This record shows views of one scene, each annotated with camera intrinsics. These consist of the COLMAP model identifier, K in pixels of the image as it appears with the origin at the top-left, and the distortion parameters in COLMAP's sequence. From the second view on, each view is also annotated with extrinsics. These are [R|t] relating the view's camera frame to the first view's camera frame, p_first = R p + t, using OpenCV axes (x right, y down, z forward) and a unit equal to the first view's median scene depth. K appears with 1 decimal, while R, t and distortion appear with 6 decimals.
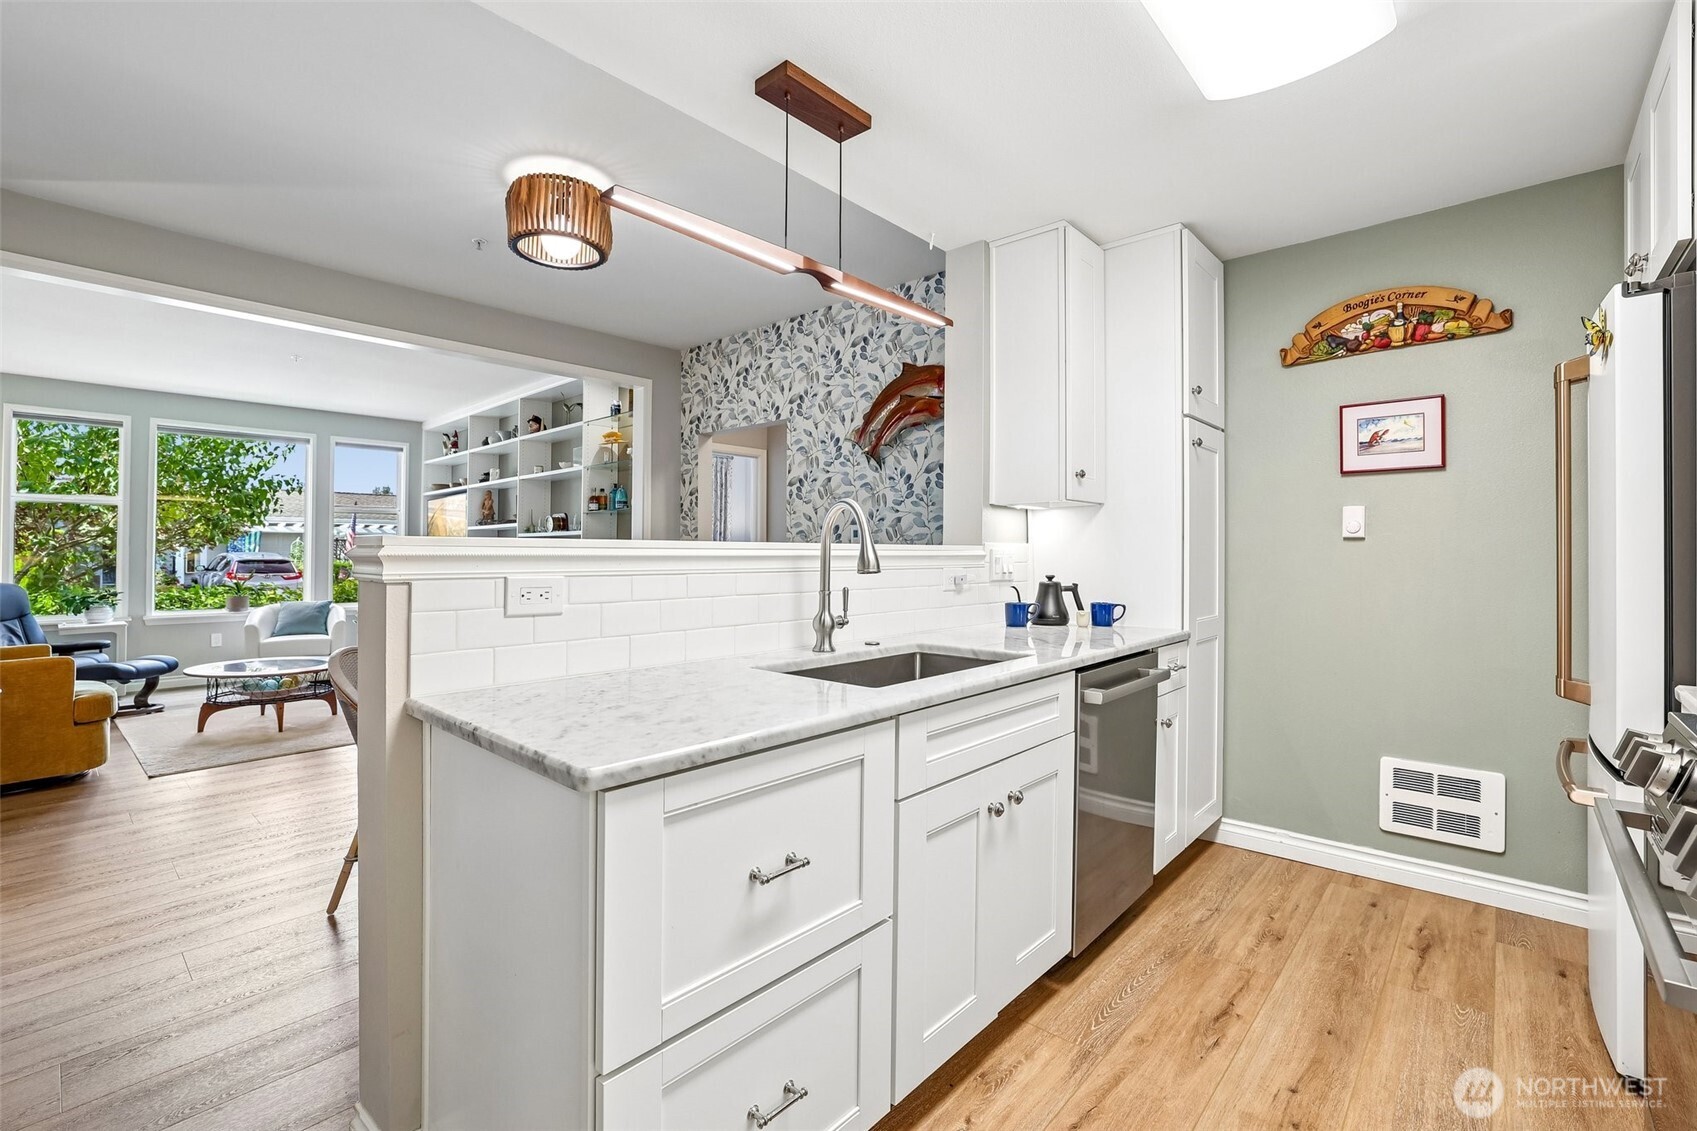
lens RADIAL K [[749.6, 0, 855.8], [0, 749.6, 555.8], [0, 0, 1]] dist [-0.039761, 0.013724]
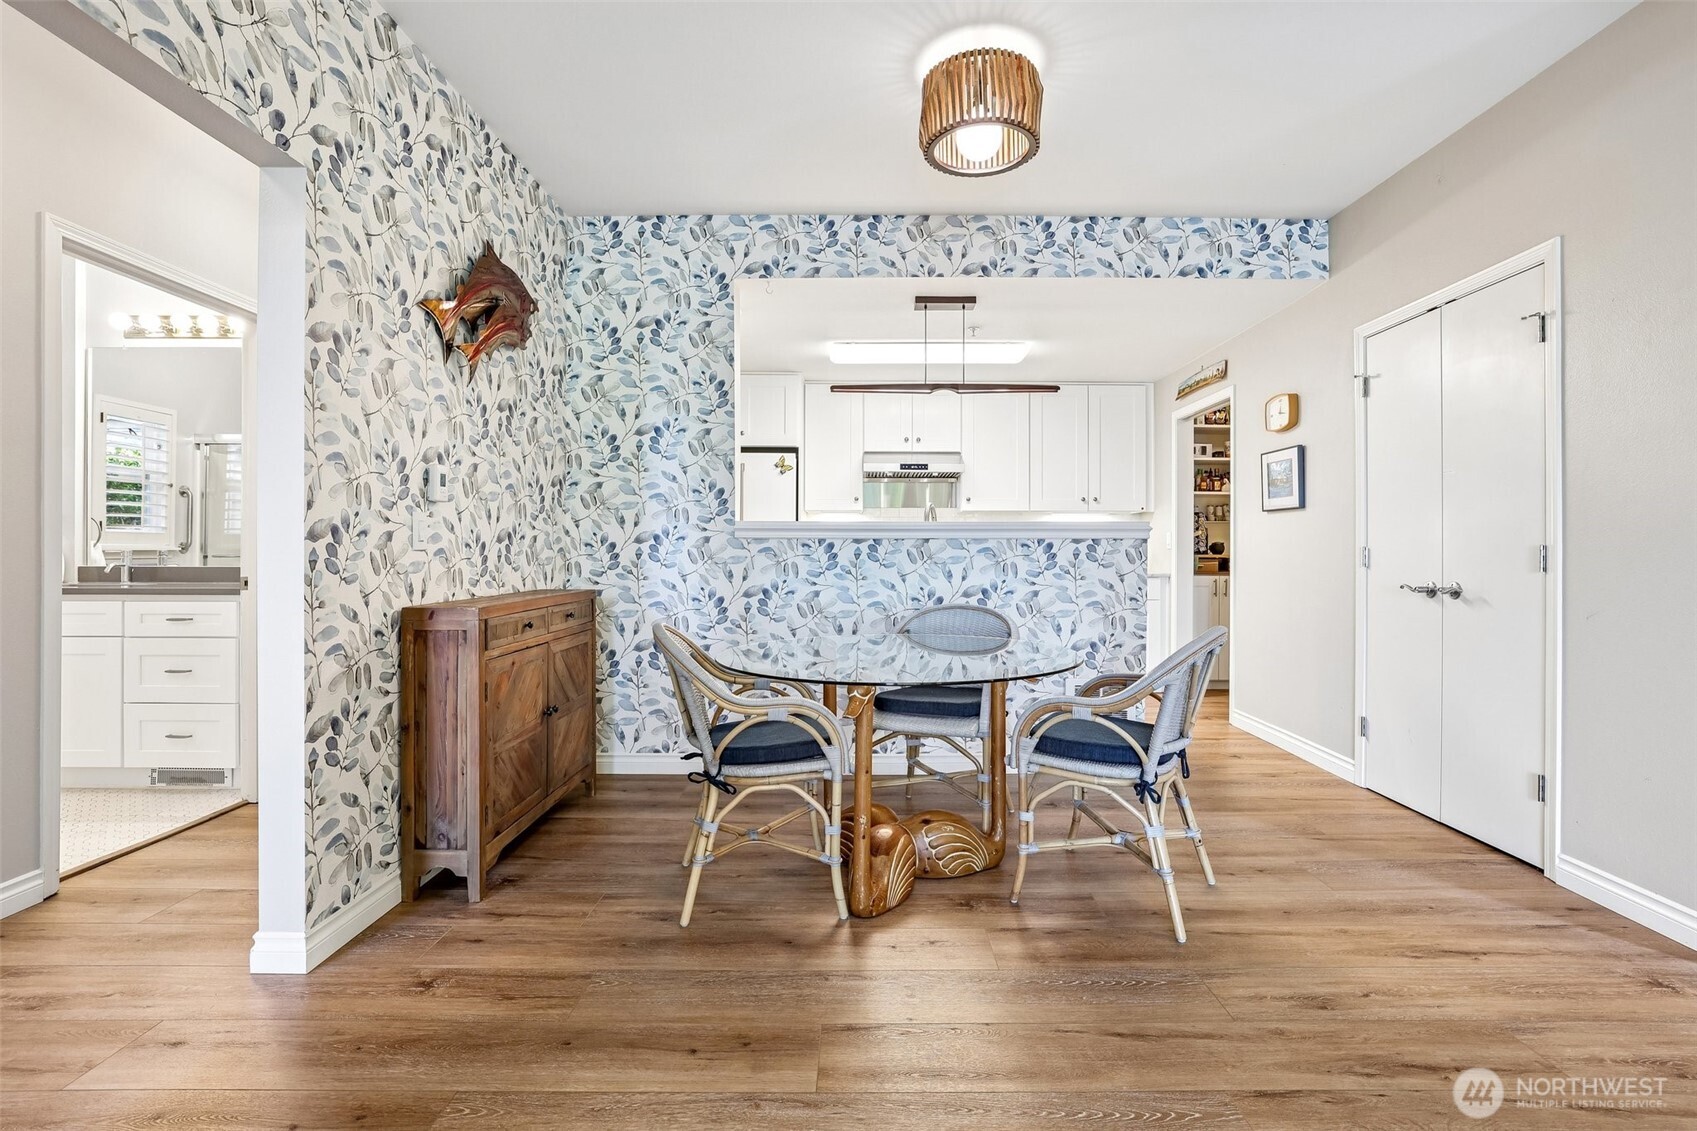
lens RADIAL K [[768.9, 0, 848.9], [0, 768.9, 550.2], [0, 0, 1]] dist [-0.023383, 0.013658]
pose [[-0.658724, -0.002035, 0.752382, -0.992254], [-0.002609, 0.999997, 0.000421, 0.036521], [-0.752380, -0.001685, -0.658727, 1.754830]]
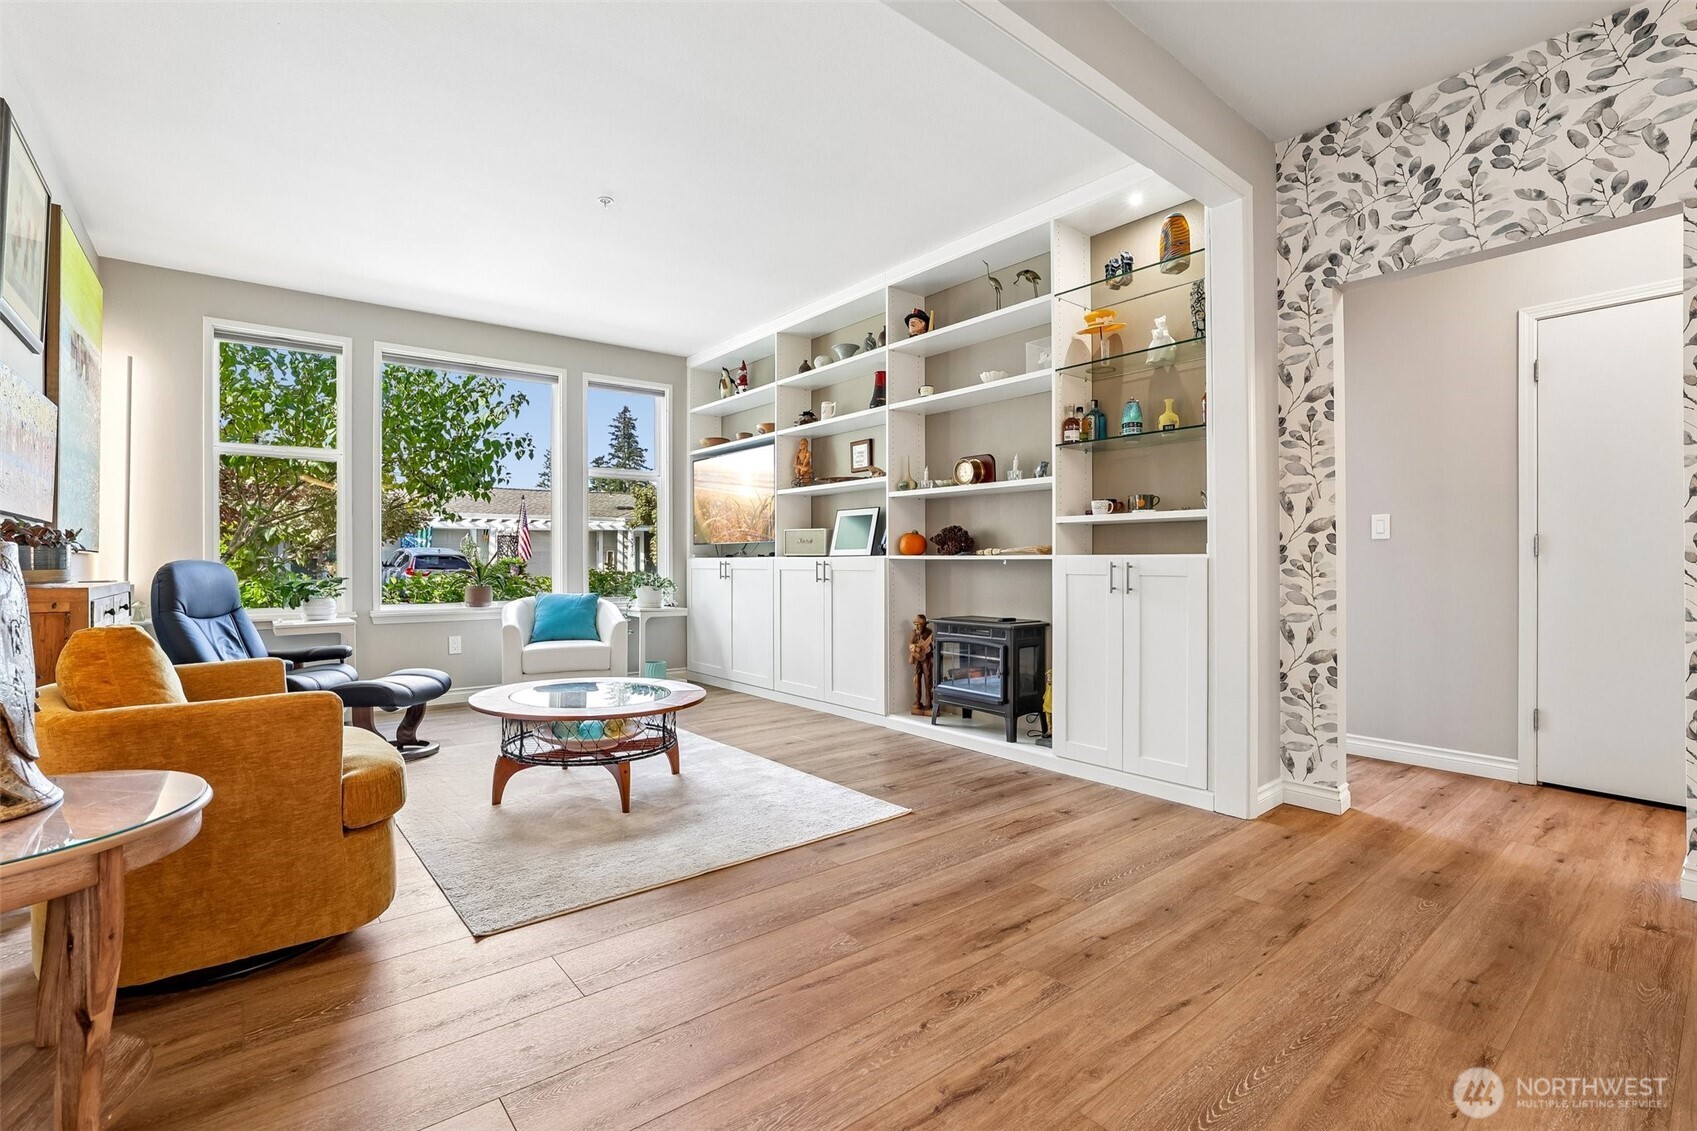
lens RADIAL K [[768.9, 0, 845.4], [0, 768.9, 566.0], [0, 0, 1]] dist [-0.023383, 0.013658]
pose [[0.987358, 0.002614, -0.158486, -0.889229], [-0.000925, 0.999942, 0.010730, 0.065735], [0.158505, -0.010448, 0.987303, 0.743986]]
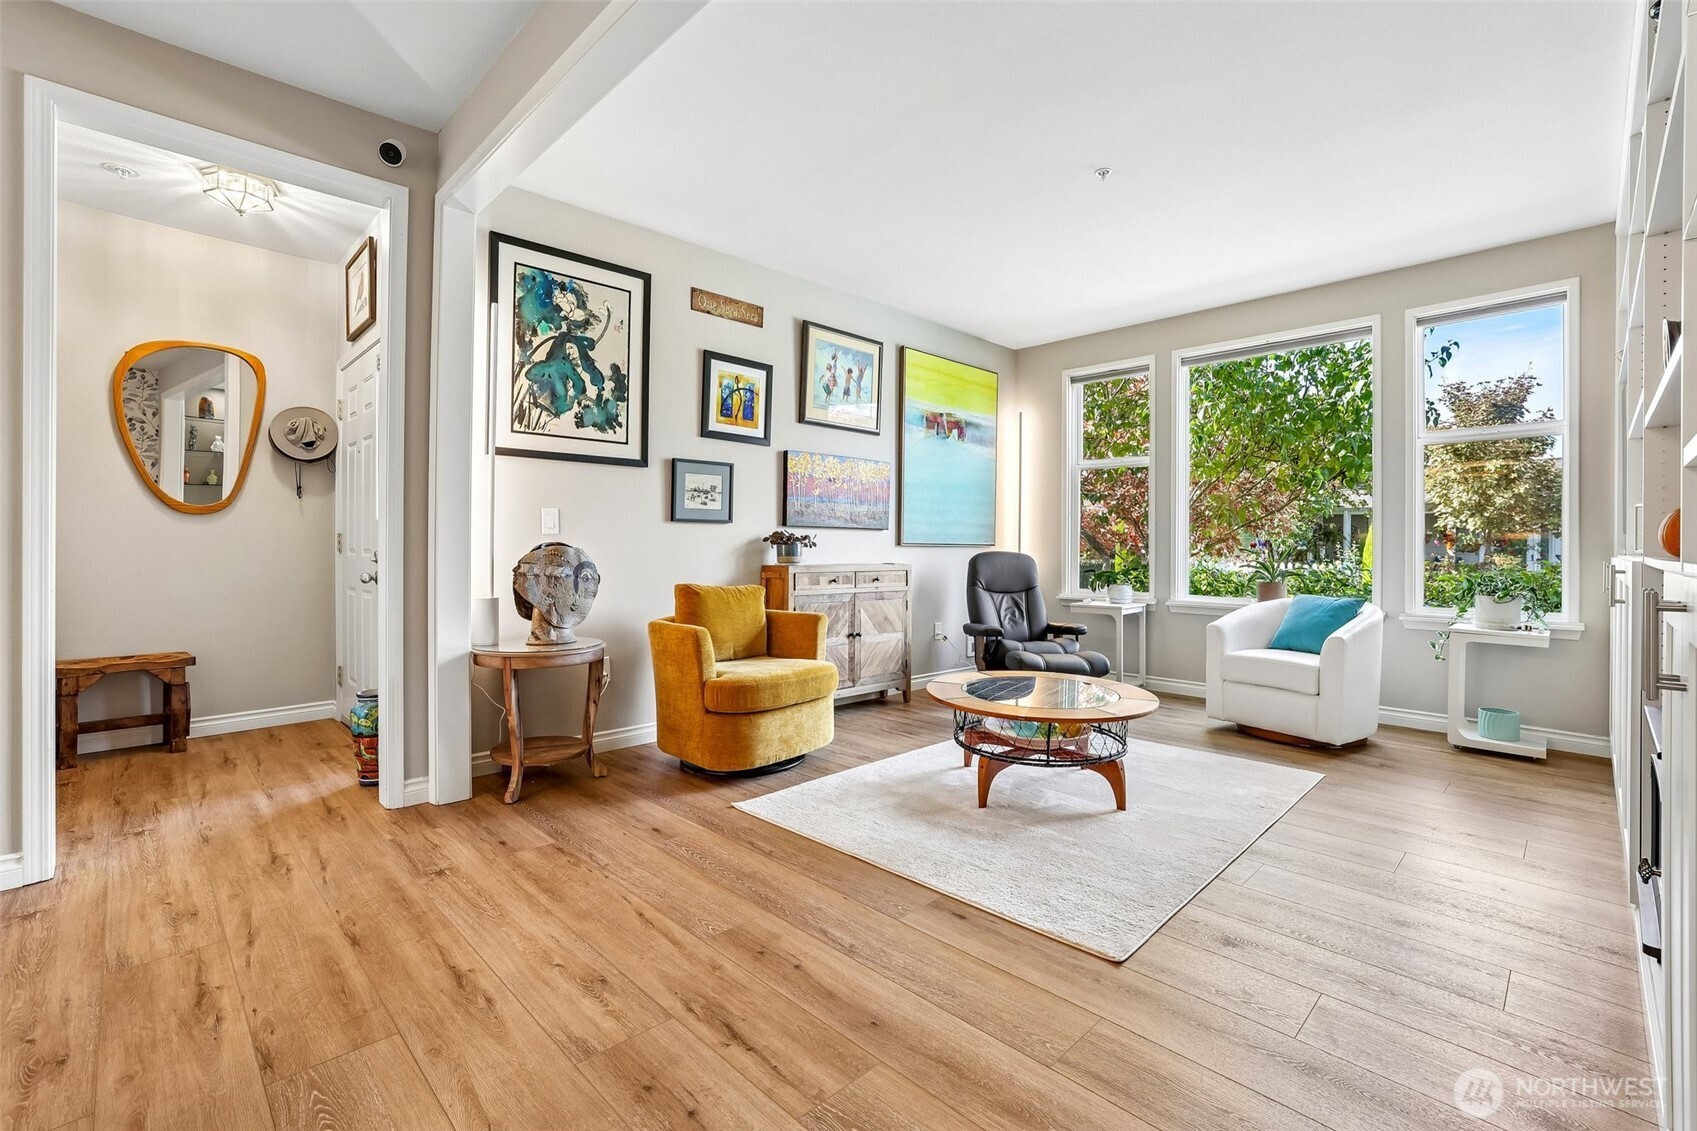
lens RADIAL K [[768.9, 0, 842.0], [0, 768.9, 541.4], [0, 0, 1]] dist [-0.023383, 0.013658]
pose [[-0.084814, -0.009359, -0.996353, -0.282084], [-0.002004, 0.999955, -0.009223, 0.058018], [0.996395, 0.001215, -0.084829, 1.618733]]
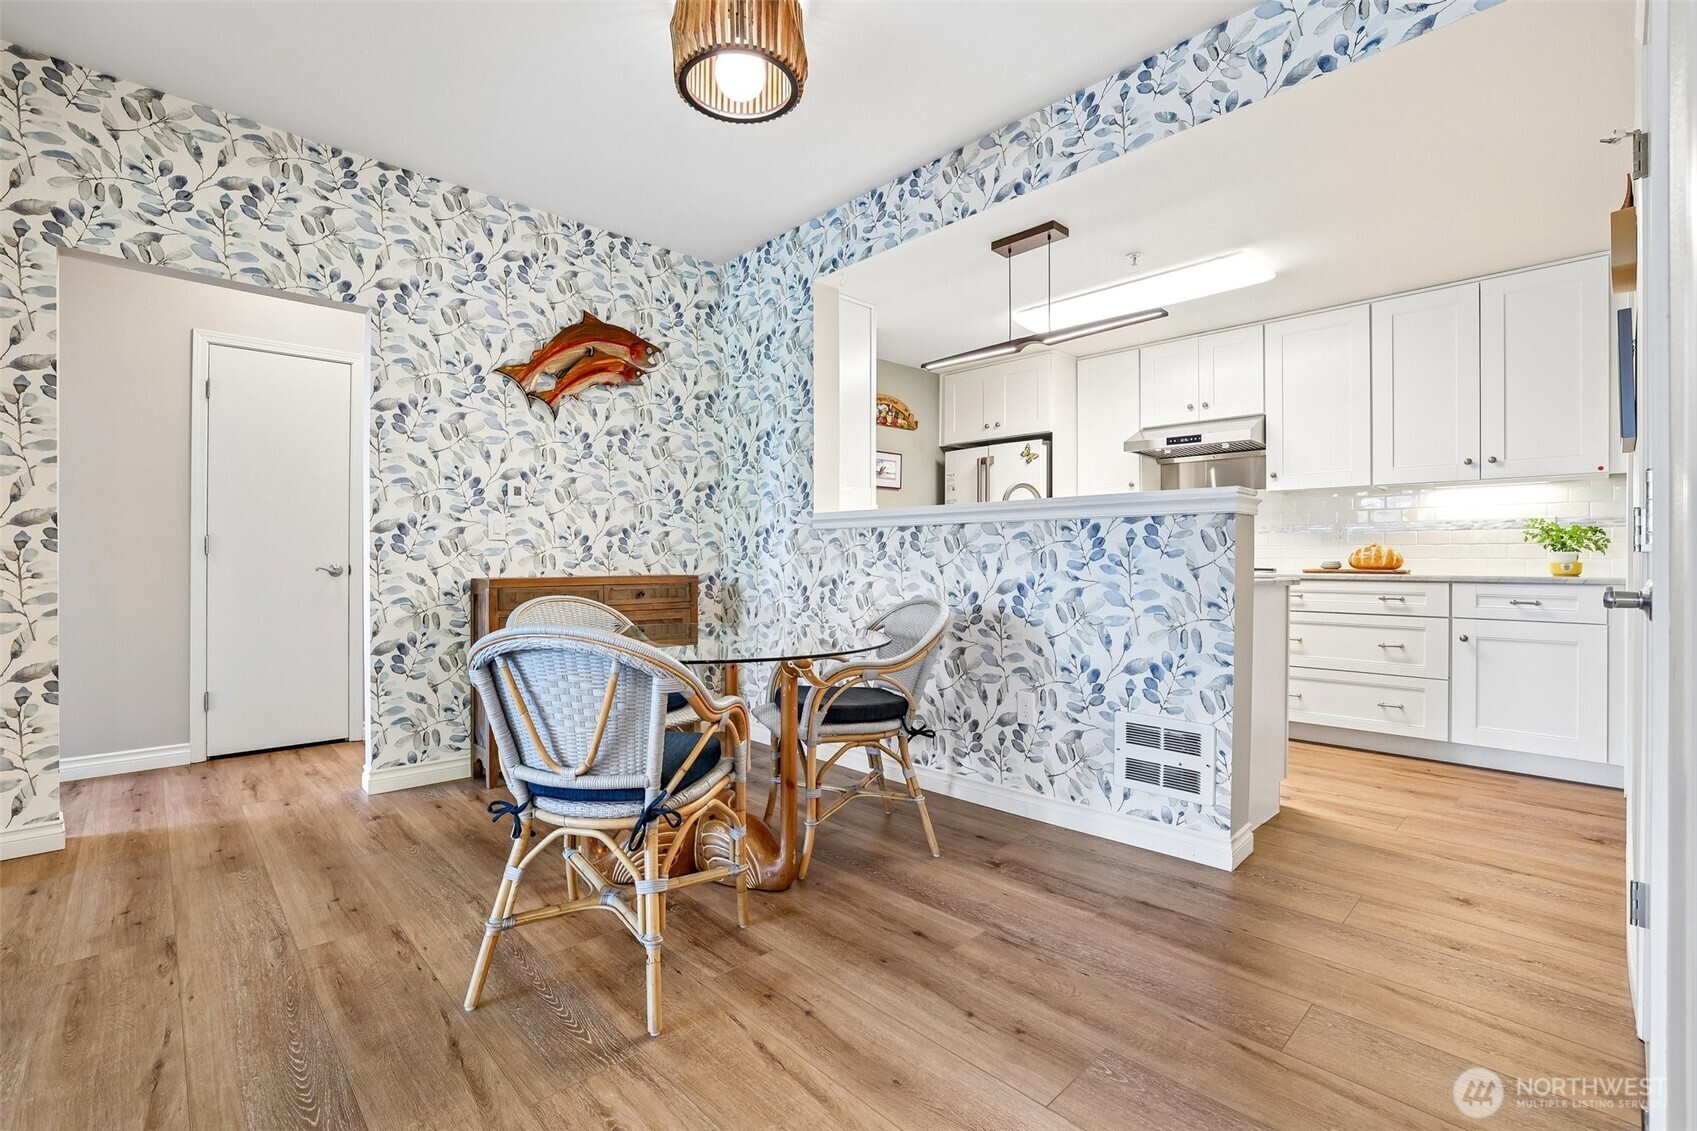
lens RADIAL K [[749.6, 0, 856.0], [0, 749.6, 559.0], [0, 0, 1]] dist [-0.039761, 0.013724]
pose [[0.076749, -0.001197, 0.997050, -1.193447], [-0.000571, 0.999999, 0.001245, 0.067144], [-0.997050, -0.000665, 0.076749, 0.863849]]
